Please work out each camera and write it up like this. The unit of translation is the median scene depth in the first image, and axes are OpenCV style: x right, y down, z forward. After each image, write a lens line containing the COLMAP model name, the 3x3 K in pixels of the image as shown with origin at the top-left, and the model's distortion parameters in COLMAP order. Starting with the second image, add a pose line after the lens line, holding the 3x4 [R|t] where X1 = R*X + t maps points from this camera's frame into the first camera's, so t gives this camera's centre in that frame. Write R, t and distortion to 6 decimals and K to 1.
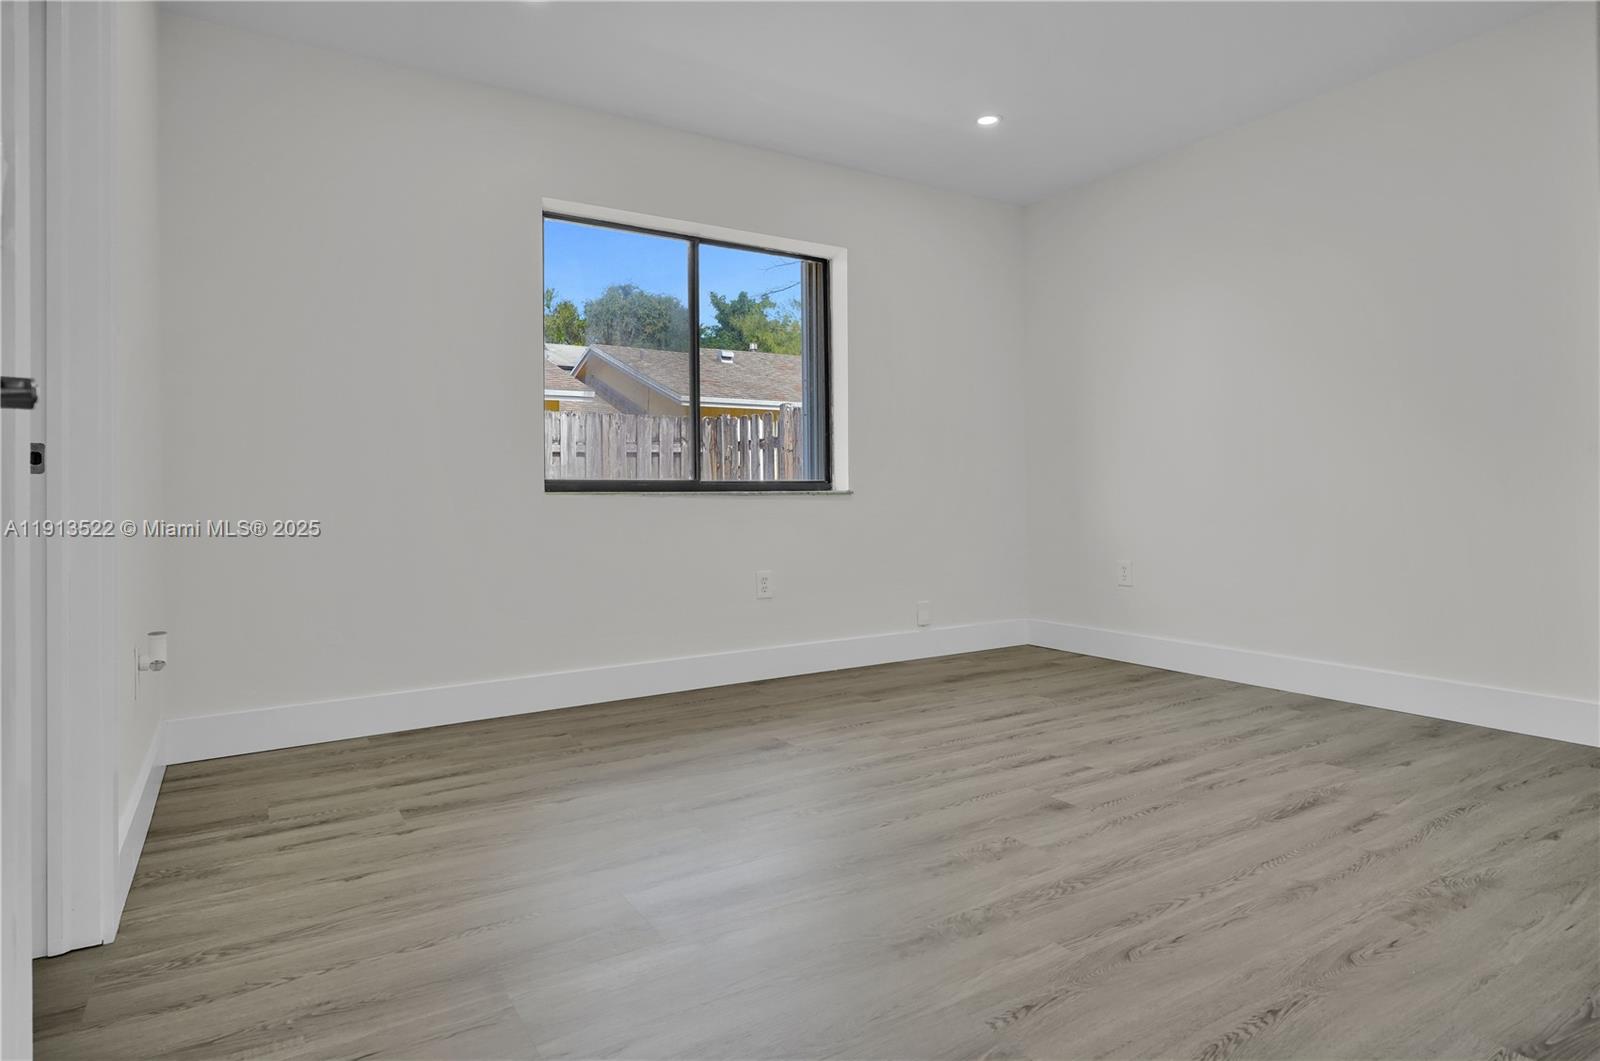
lens RADIAL K [[870.4, 0, 805.7], [0, 870.4, 490.4], [0, 0, 1]] dist [-0.006168, -0.001032]
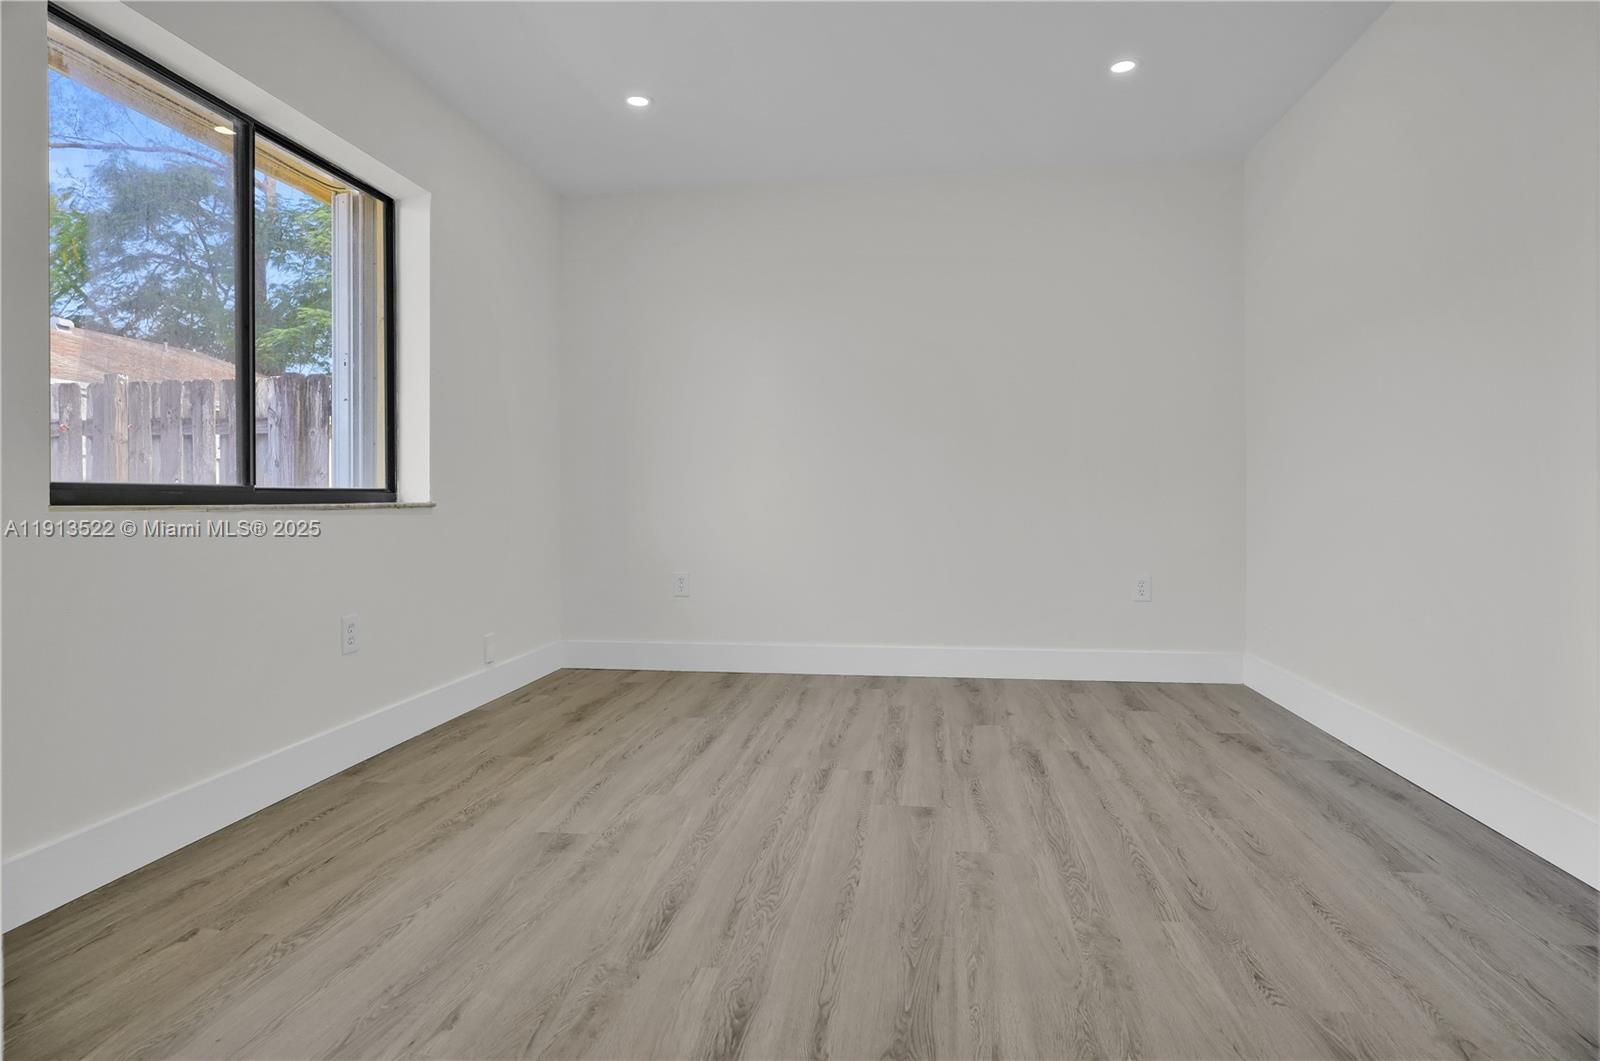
lens RADIAL K [[870.4, 0, 805.7], [0, 870.4, 490.4], [0, 0, 1]] dist [-0.006168, -0.001032]
pose [[0.663342, 0.011061, 0.748234, -0.479735], [-0.002625, 0.999919, -0.012455, -0.002524], [-0.748312, 0.006298, 0.663318, 0.351947]]
